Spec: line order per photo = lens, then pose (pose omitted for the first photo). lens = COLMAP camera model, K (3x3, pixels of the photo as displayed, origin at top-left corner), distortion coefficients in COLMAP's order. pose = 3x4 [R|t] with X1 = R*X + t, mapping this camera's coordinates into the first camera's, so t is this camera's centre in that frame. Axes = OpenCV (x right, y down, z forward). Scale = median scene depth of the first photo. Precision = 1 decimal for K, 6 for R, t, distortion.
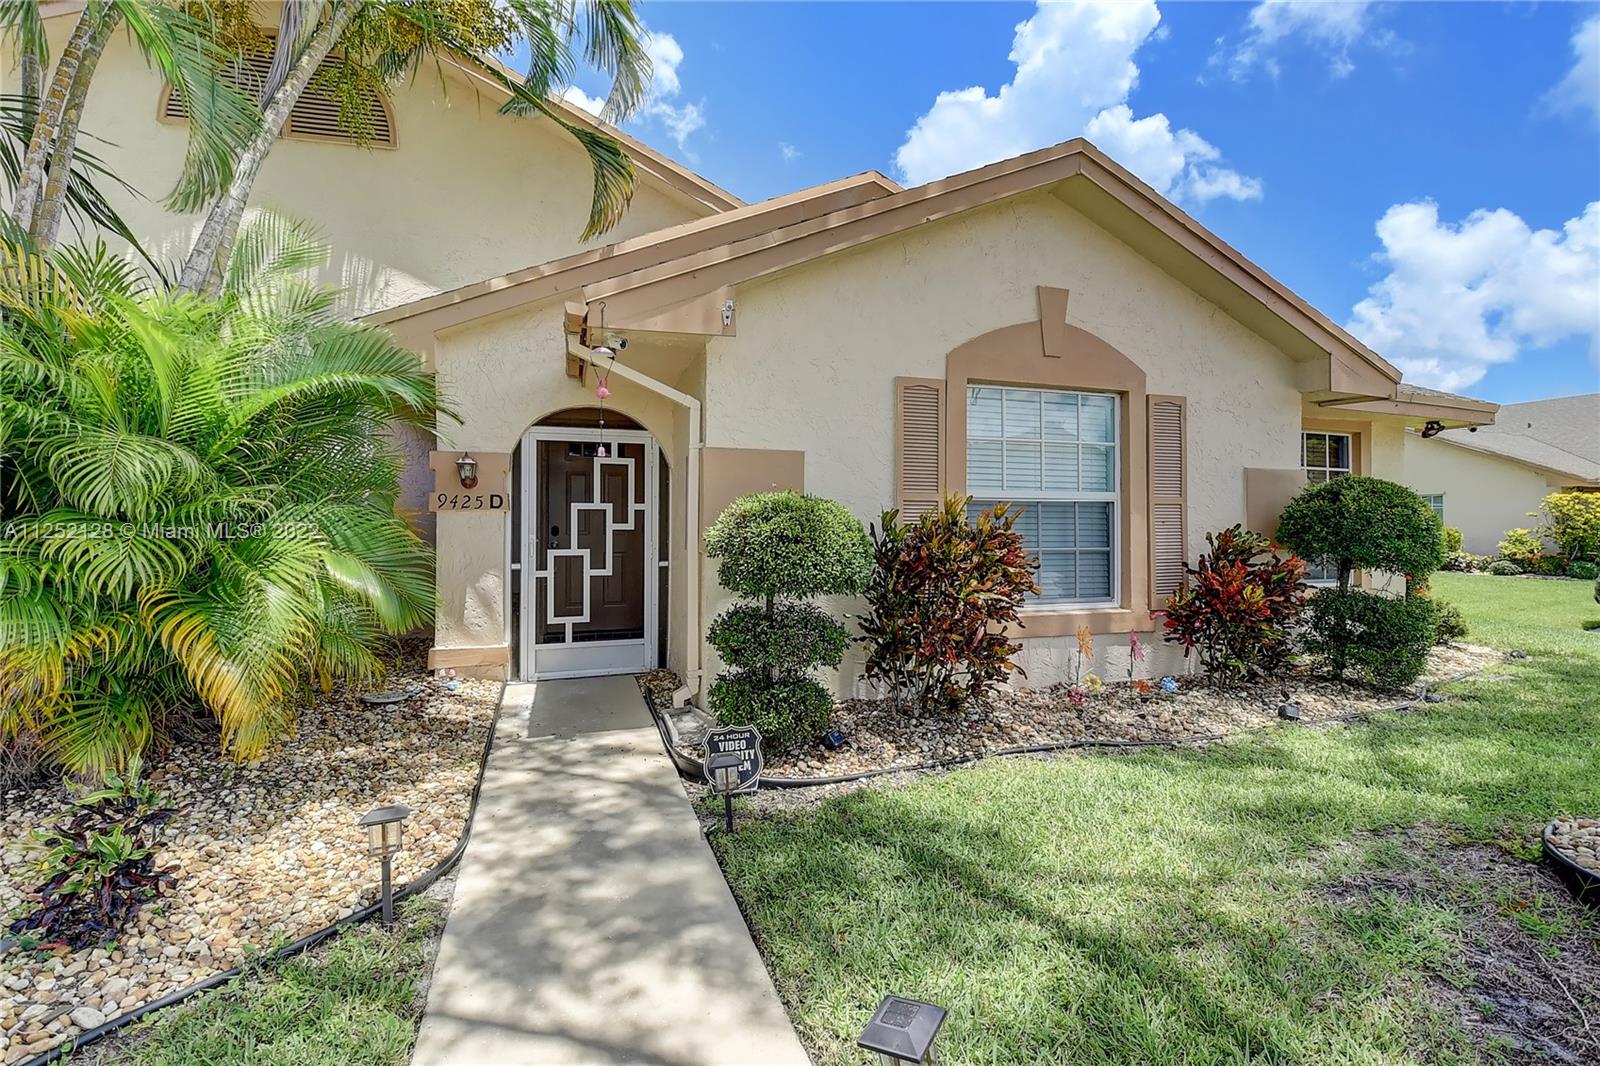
lens RADIAL K [[710.0, 0, 800.7], [0, 710.0, 506.9], [0, 0, 1]] dist [-0.002505, -0.001593]
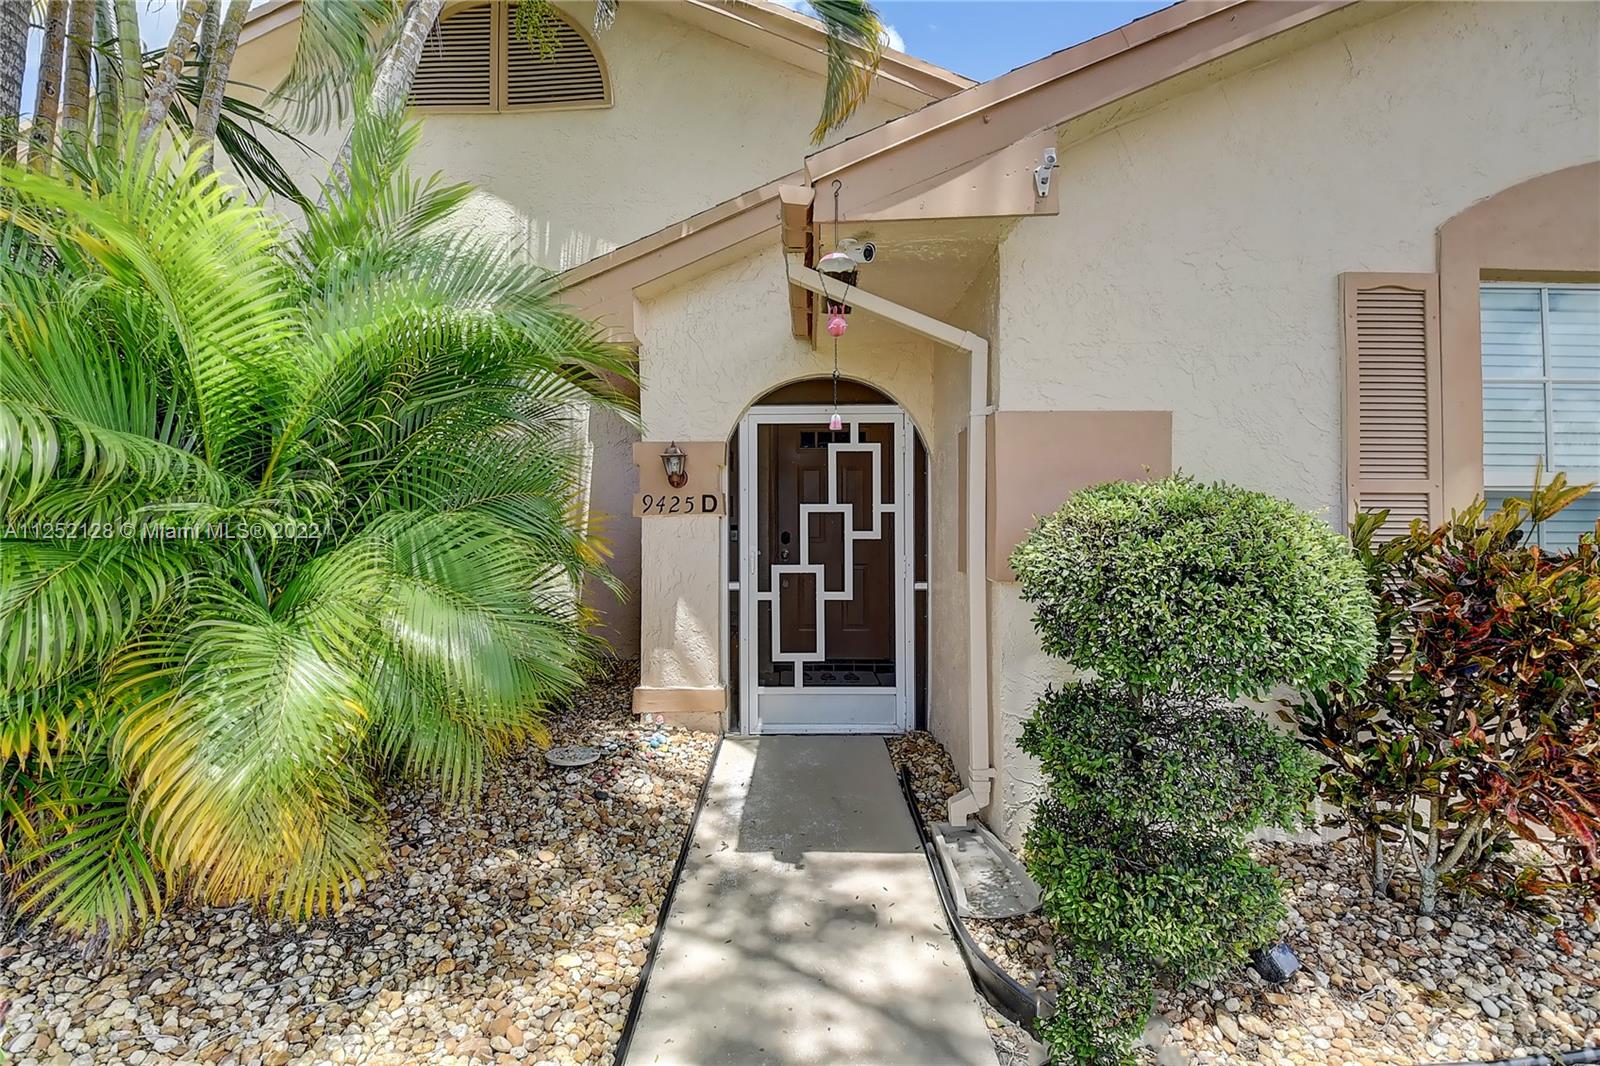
lens RADIAL K [[710.0, 0, 797.1], [0, 710.0, 521.1], [0, 0, 1]] dist [-0.002505, -0.001593]
pose [[0.944951, -0.002604, -0.327202, -0.084844], [0.008989, 0.999798, 0.018003, -0.001549], [0.327089, -0.019954, 0.944783, 0.306677]]
